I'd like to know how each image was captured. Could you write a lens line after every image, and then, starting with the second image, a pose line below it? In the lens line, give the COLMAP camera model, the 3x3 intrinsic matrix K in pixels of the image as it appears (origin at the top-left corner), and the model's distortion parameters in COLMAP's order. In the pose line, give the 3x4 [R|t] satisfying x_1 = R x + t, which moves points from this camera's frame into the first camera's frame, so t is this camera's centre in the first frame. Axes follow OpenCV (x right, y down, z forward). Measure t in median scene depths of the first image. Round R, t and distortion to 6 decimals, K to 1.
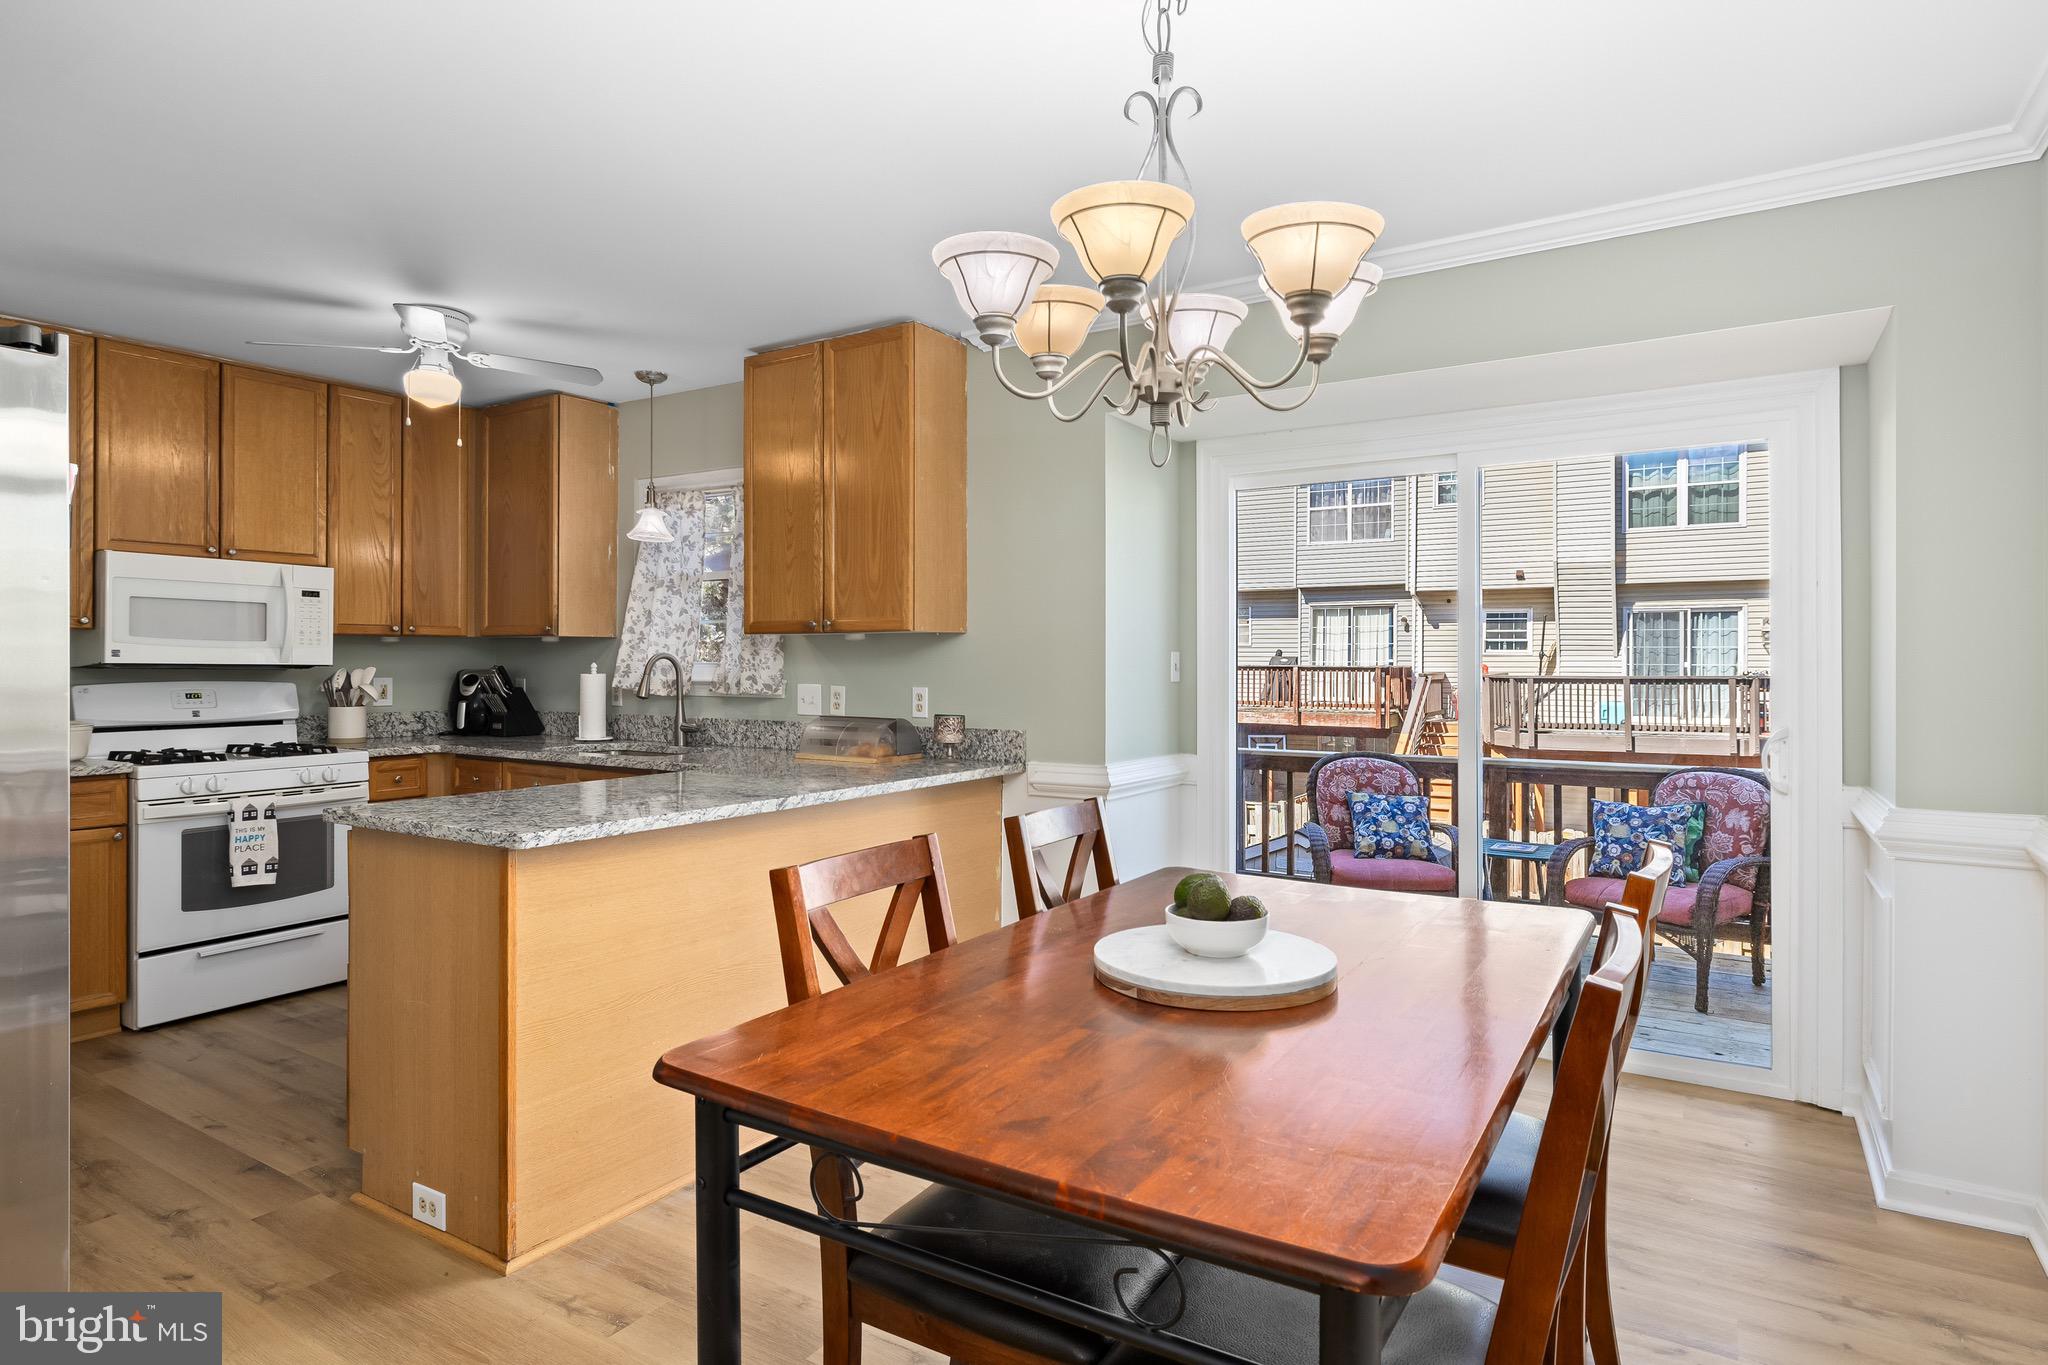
lens RADIAL K [[1107.3, 0, 1024.4], [0, 1107.3, 662.5], [0, 0, 1]] dist [-0.004339, 0.000465]
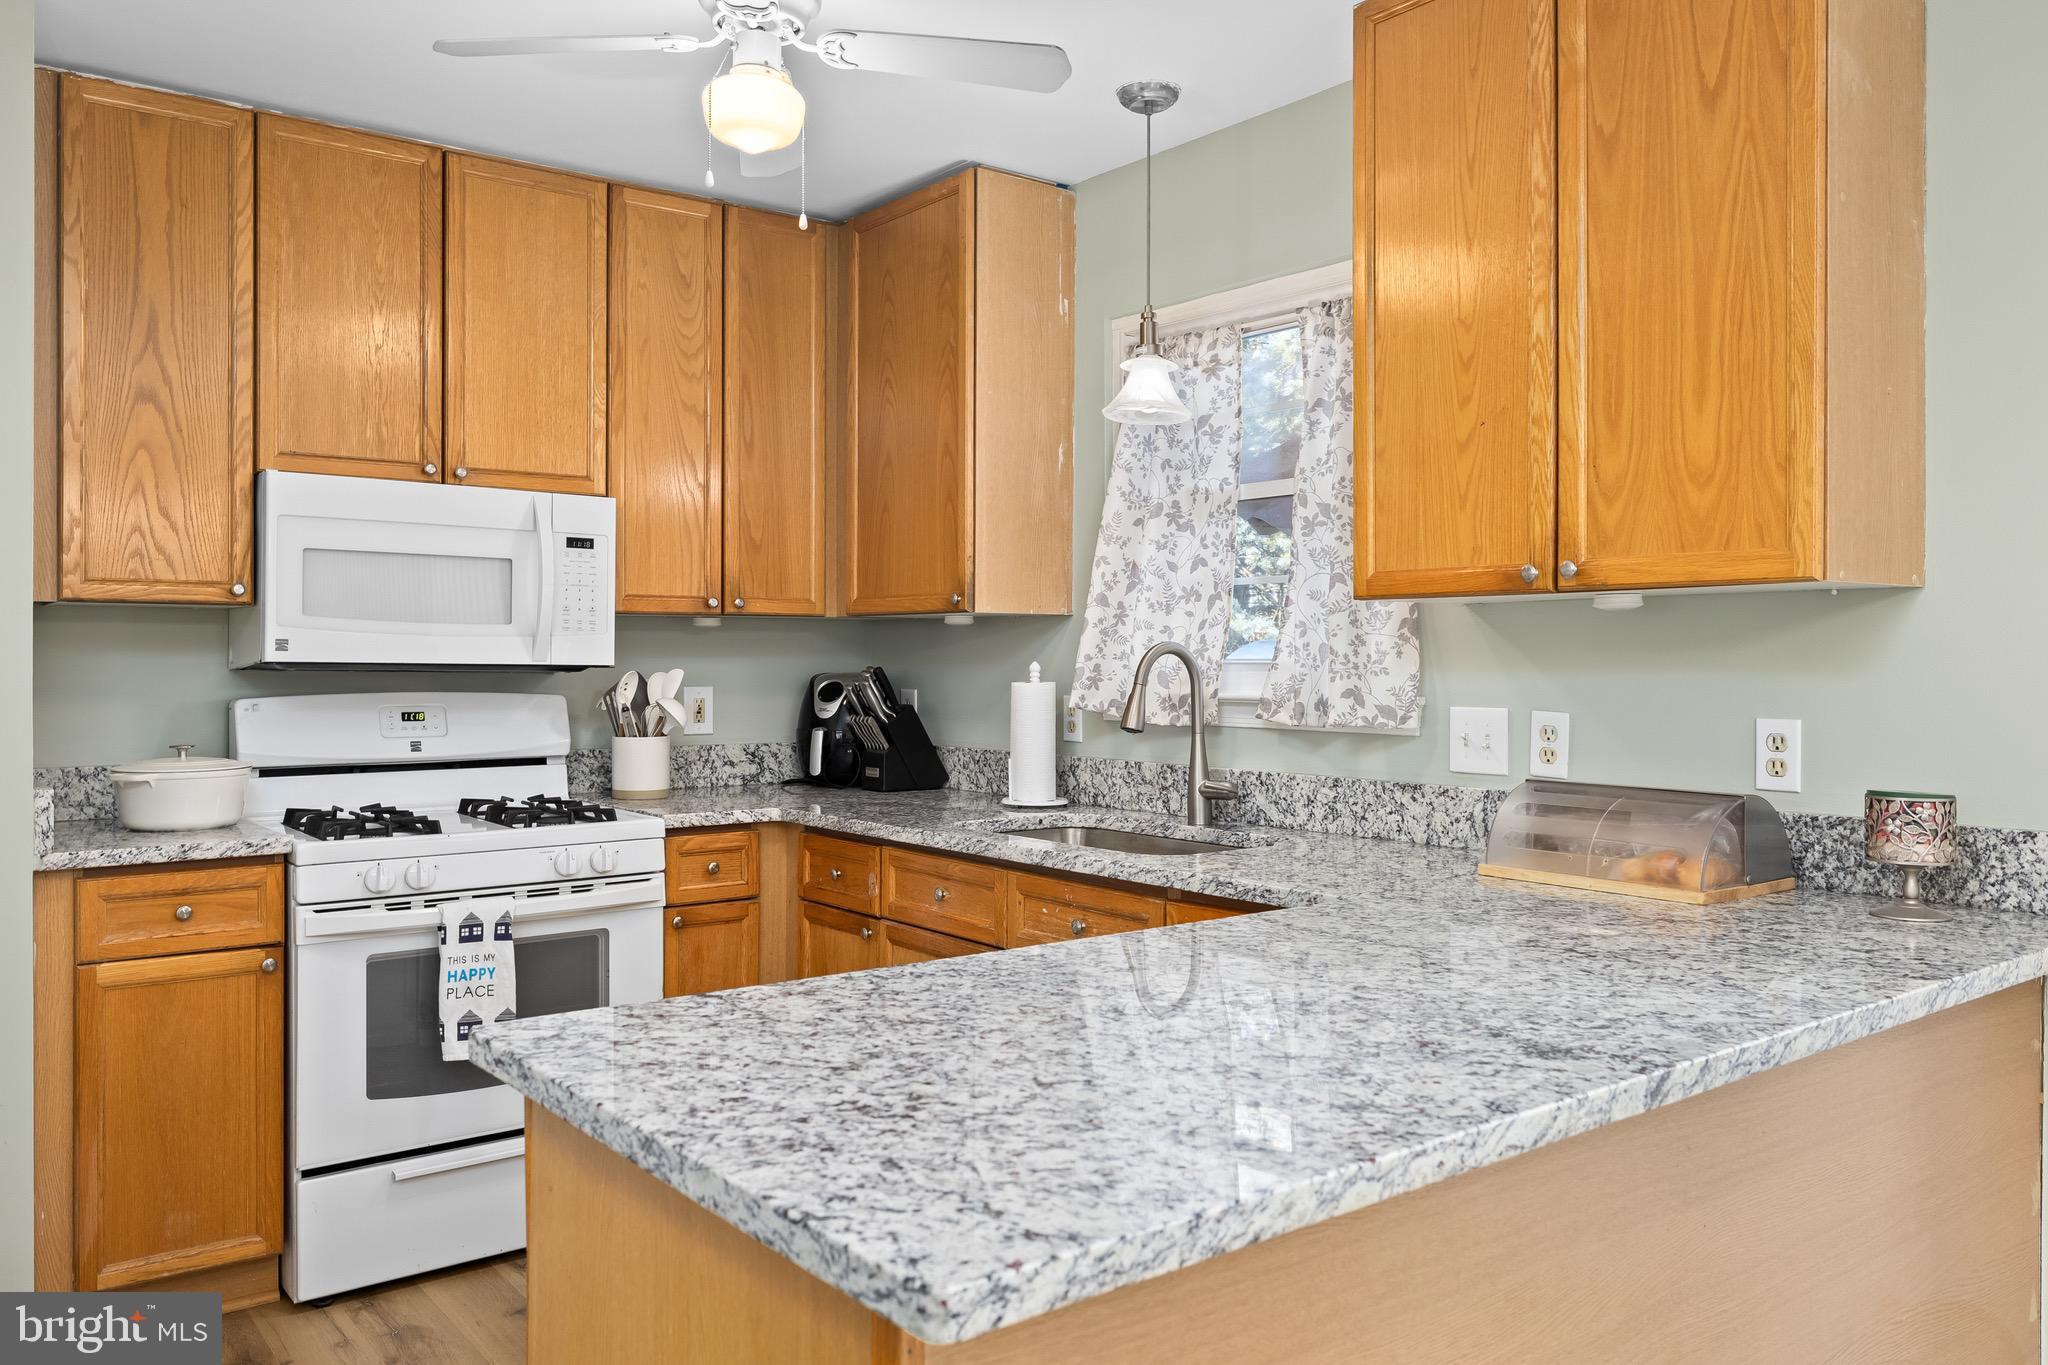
lens RADIAL K [[1515.6, 0, 1022.4], [0, 1515.6, 667.1], [0, 0, 1]] dist [-0.003220, -0.000288]
pose [[0.940304, 0.001111, -0.340333, -0.159142], [-0.000151, 0.999996, 0.002845, 0.000853], [0.340335, -0.002624, 0.940301, 0.336451]]
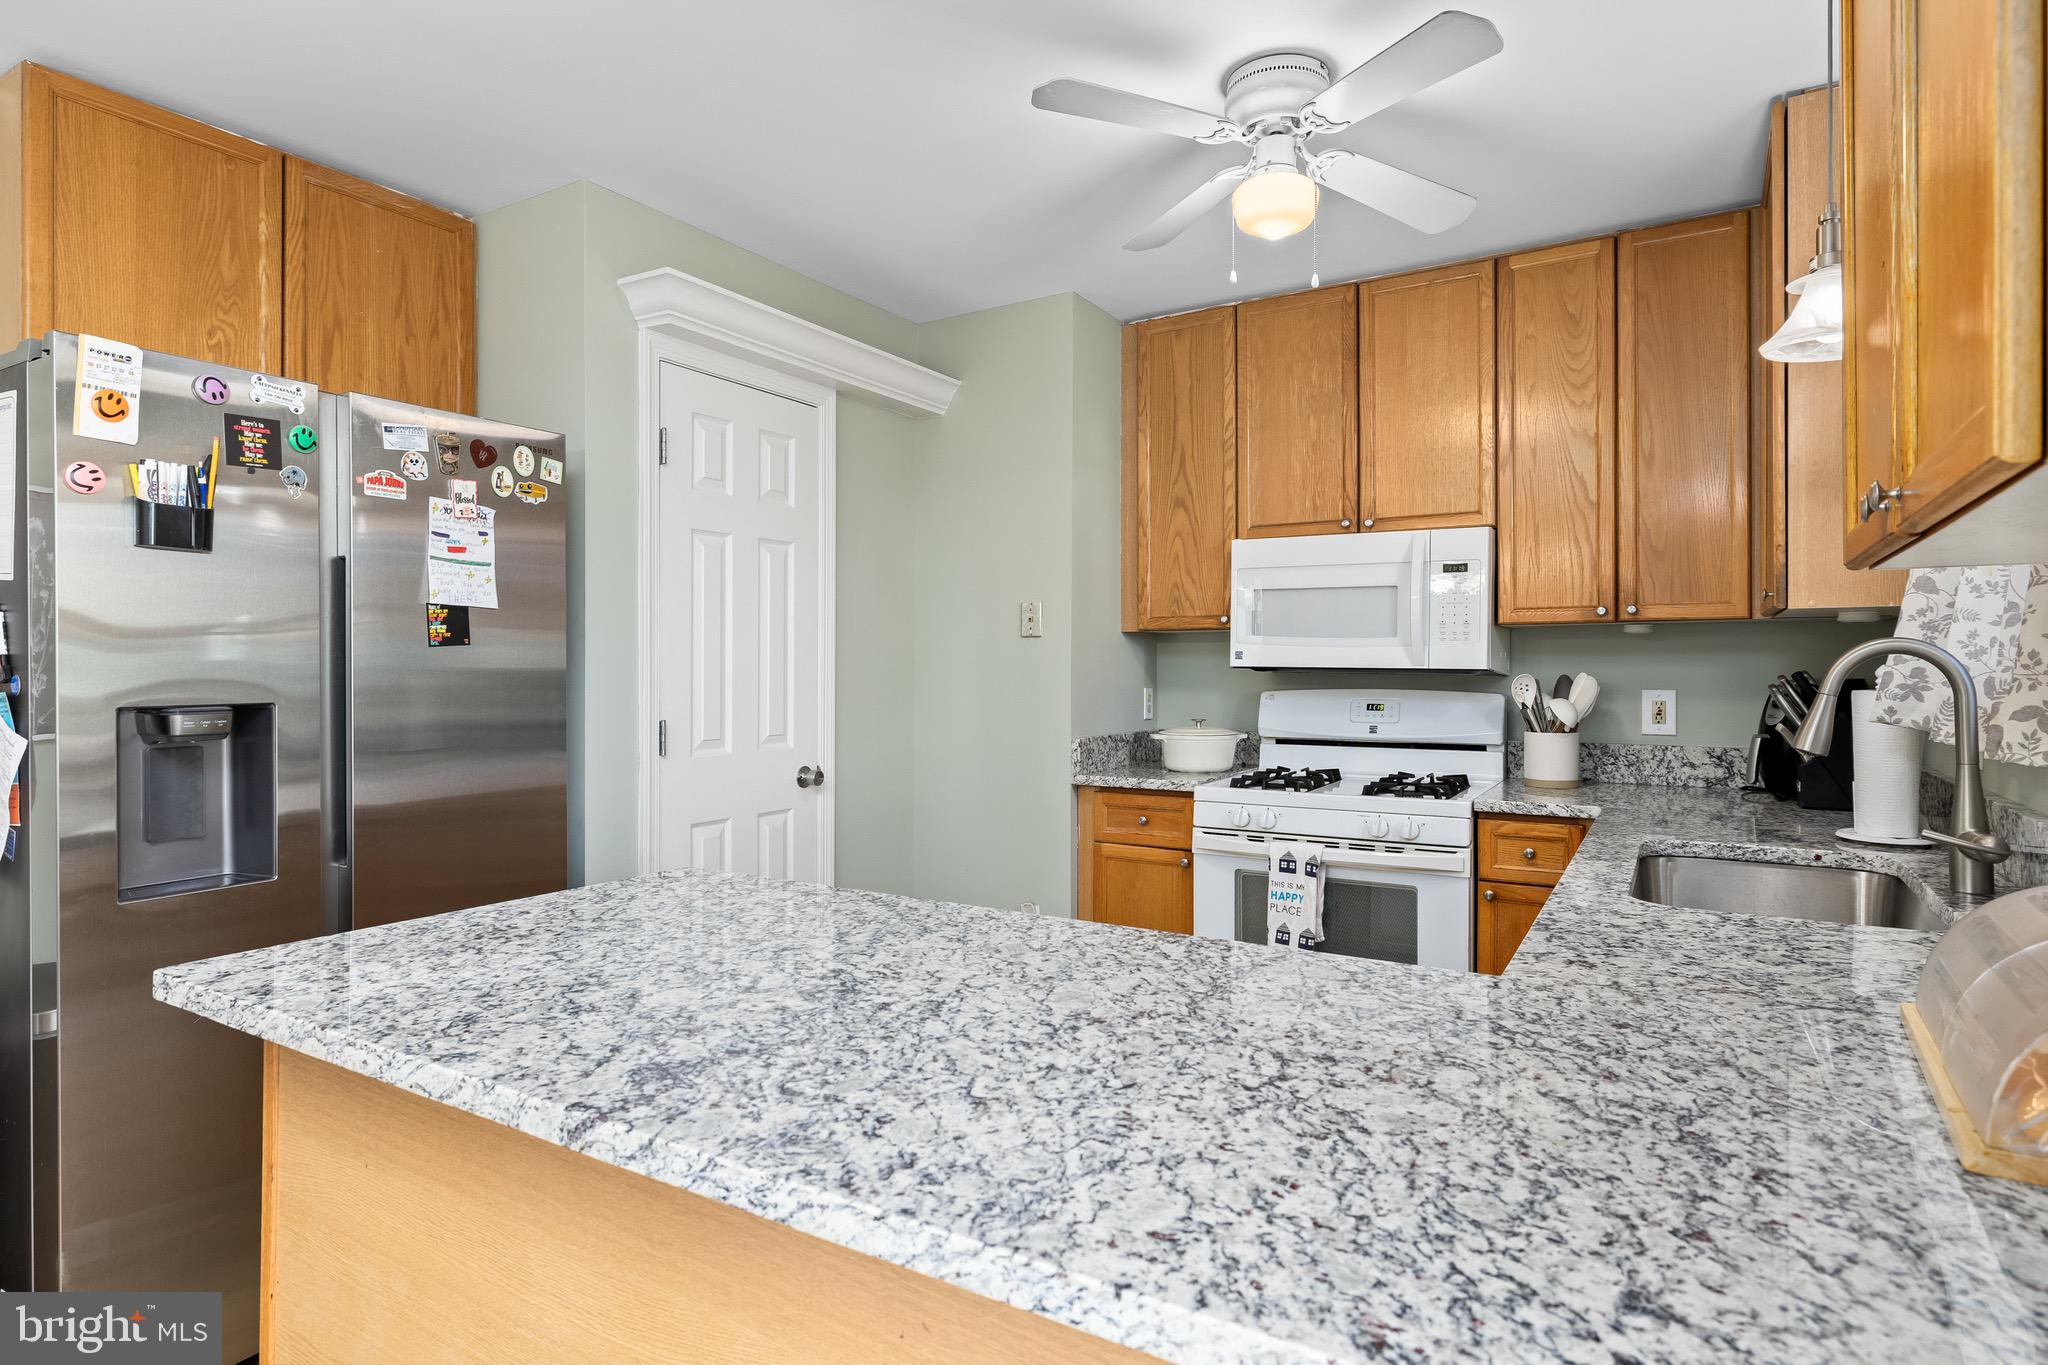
lens RADIAL K [[1107.3, 0, 1024.4], [0, 1107.3, 662.5], [0, 0, 1]] dist [-0.004339, 0.000465]
pose [[0.014324, -0.005379, -0.999883, 0.052609], [-0.000285, 0.999985, -0.005384, 0.001997], [0.999897, 0.000362, 0.014322, 0.729356]]
